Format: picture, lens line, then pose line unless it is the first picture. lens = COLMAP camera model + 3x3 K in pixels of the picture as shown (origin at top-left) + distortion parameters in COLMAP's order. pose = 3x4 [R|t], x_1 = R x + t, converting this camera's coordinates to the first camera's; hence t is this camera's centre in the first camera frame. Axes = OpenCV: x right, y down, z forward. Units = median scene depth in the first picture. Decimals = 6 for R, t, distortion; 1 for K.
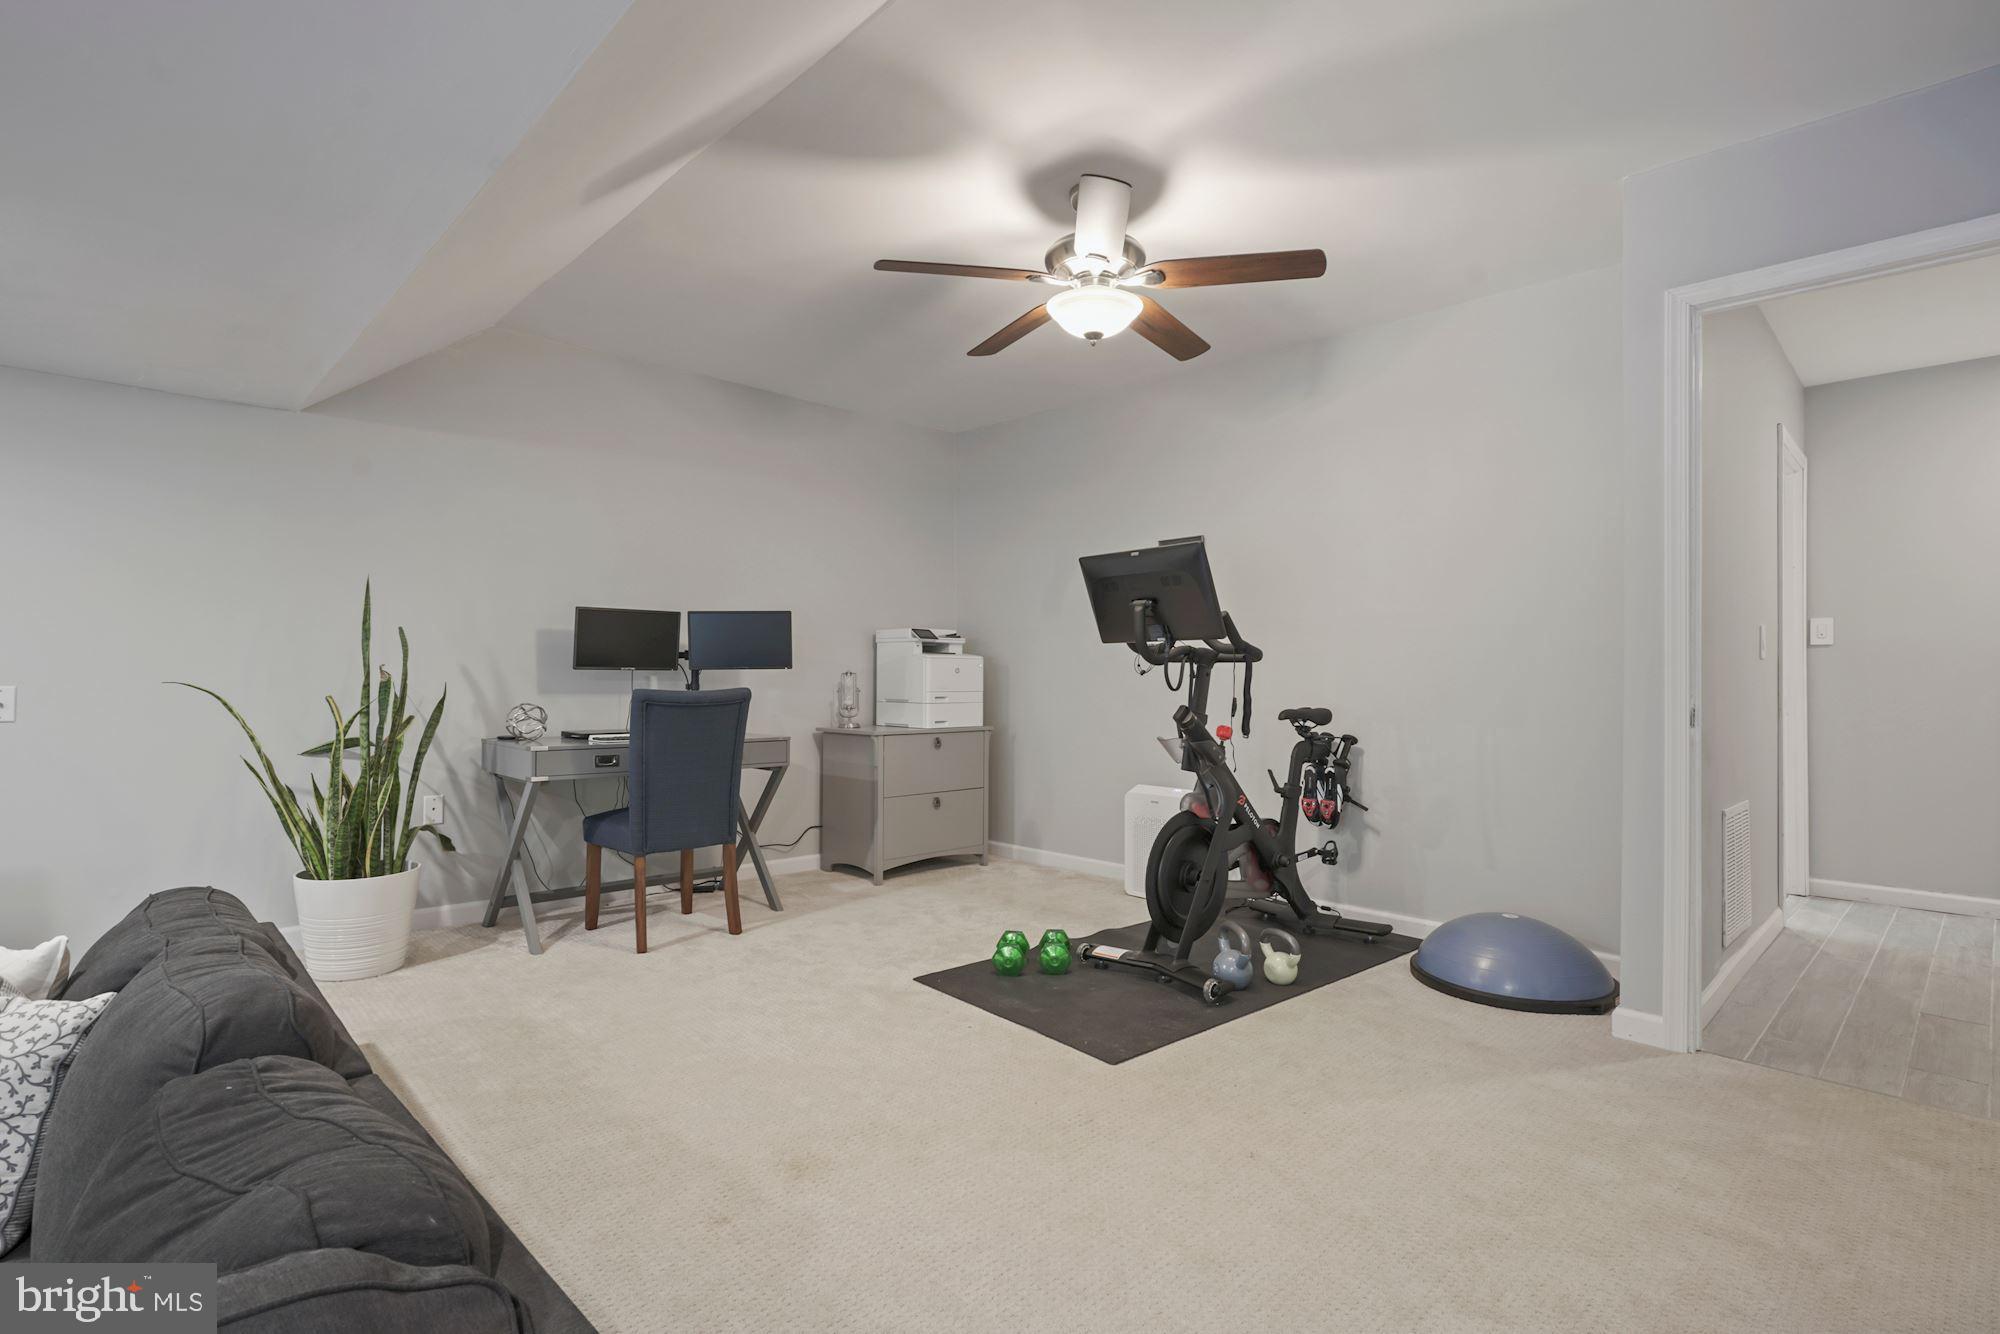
lens RADIAL K [[955.3, 0, 1002.5], [0, 955.3, 672.4], [0, 0, 1]] dist [-0.012668, 0.006887]
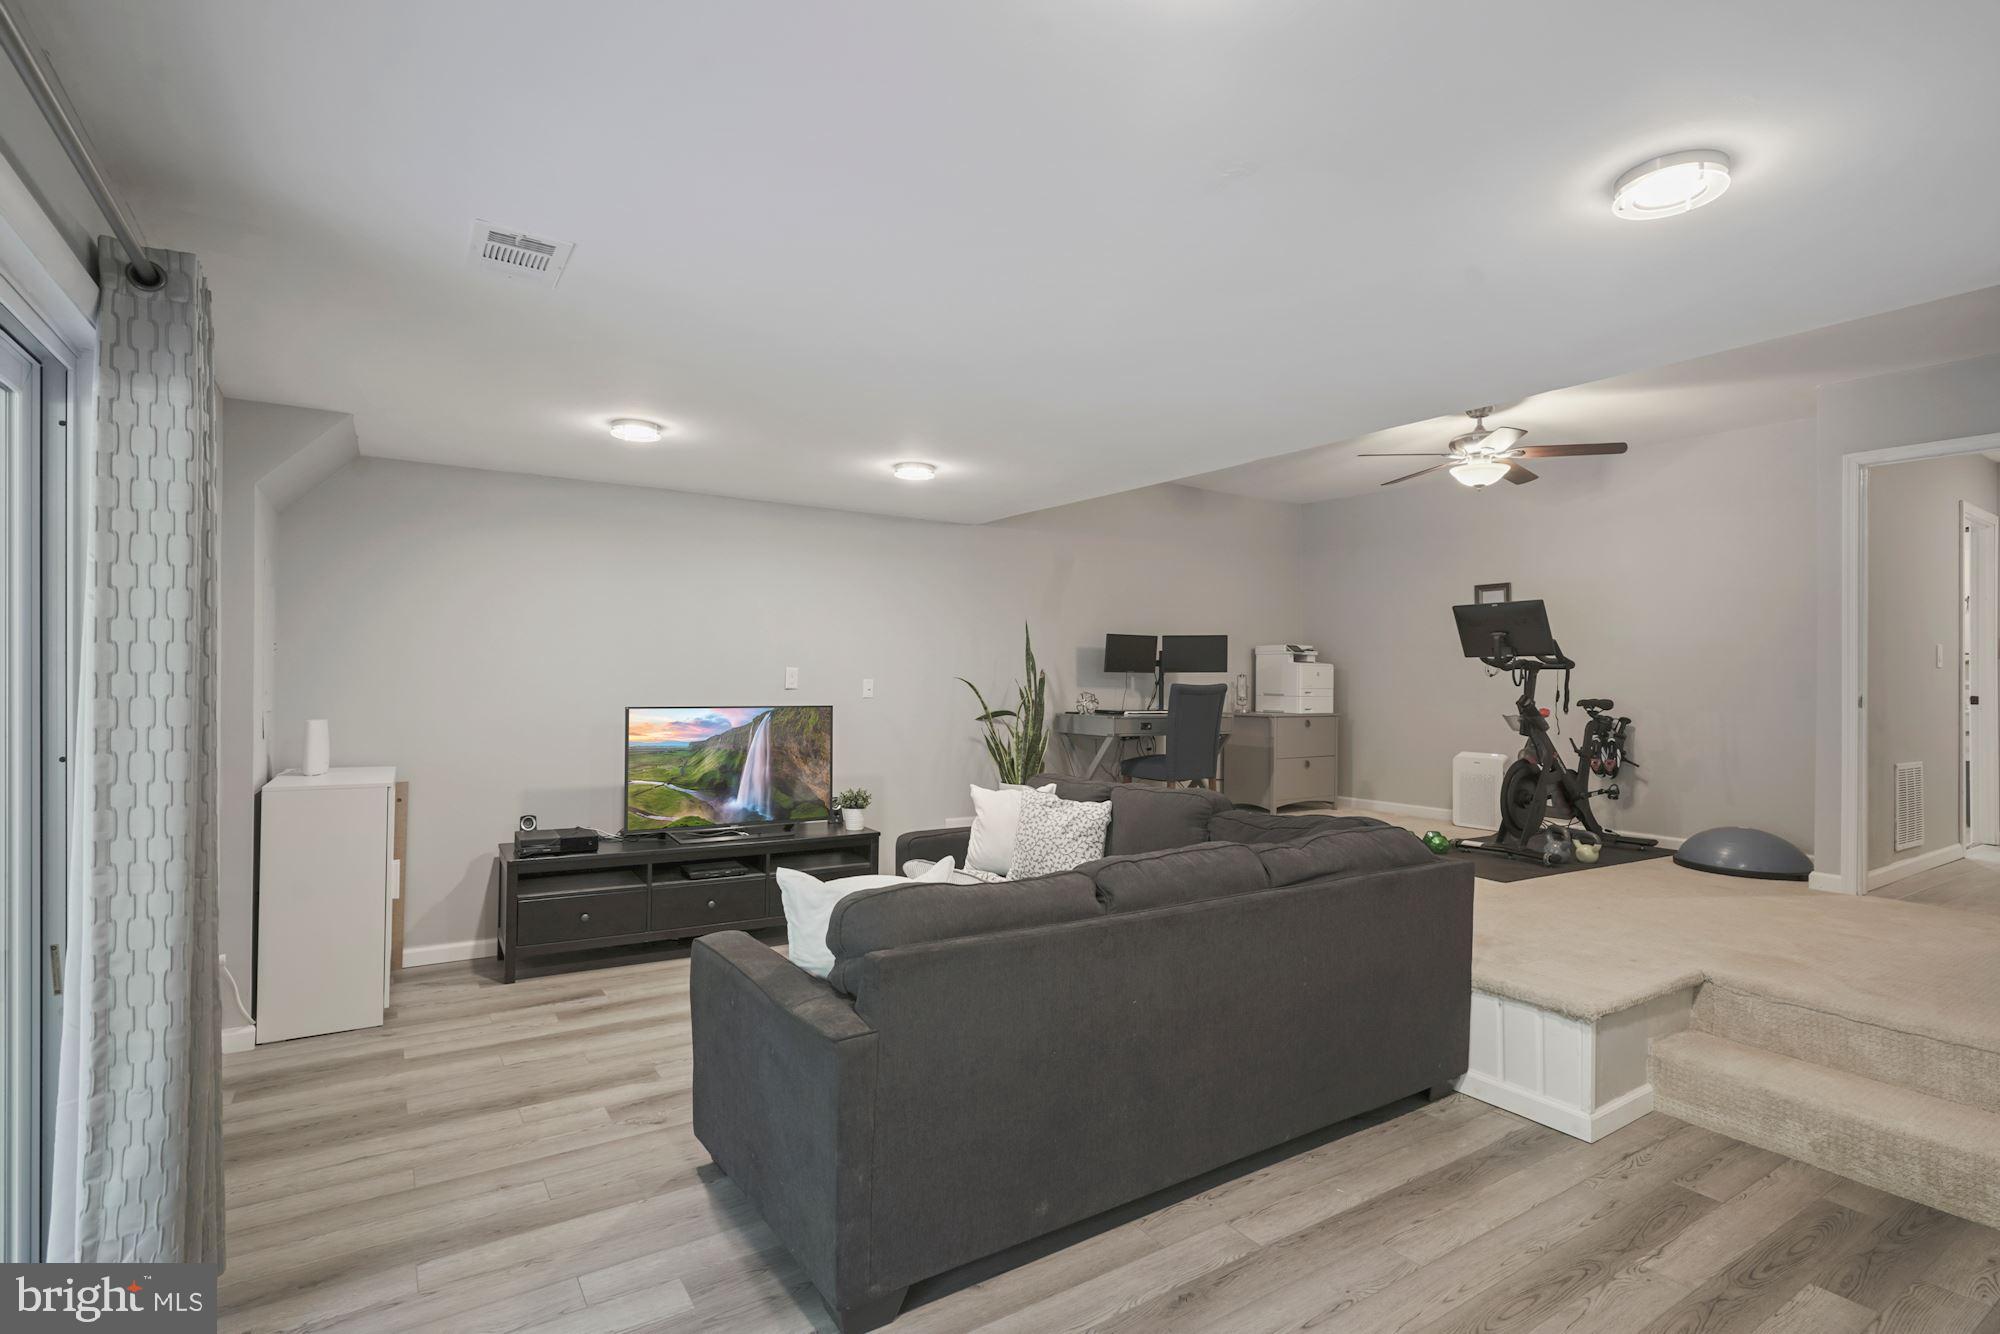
lens RADIAL K [[955.3, 0, 999.1], [0, 955.3, 673.2], [0, 0, 1]] dist [-0.012668, 0.006887]
pose [[0.983055, 0.003794, -0.183270, -0.359975], [-0.004462, 0.999985, -0.003233, 0.005210], [0.183255, 0.003996, 0.983057, -0.712640]]
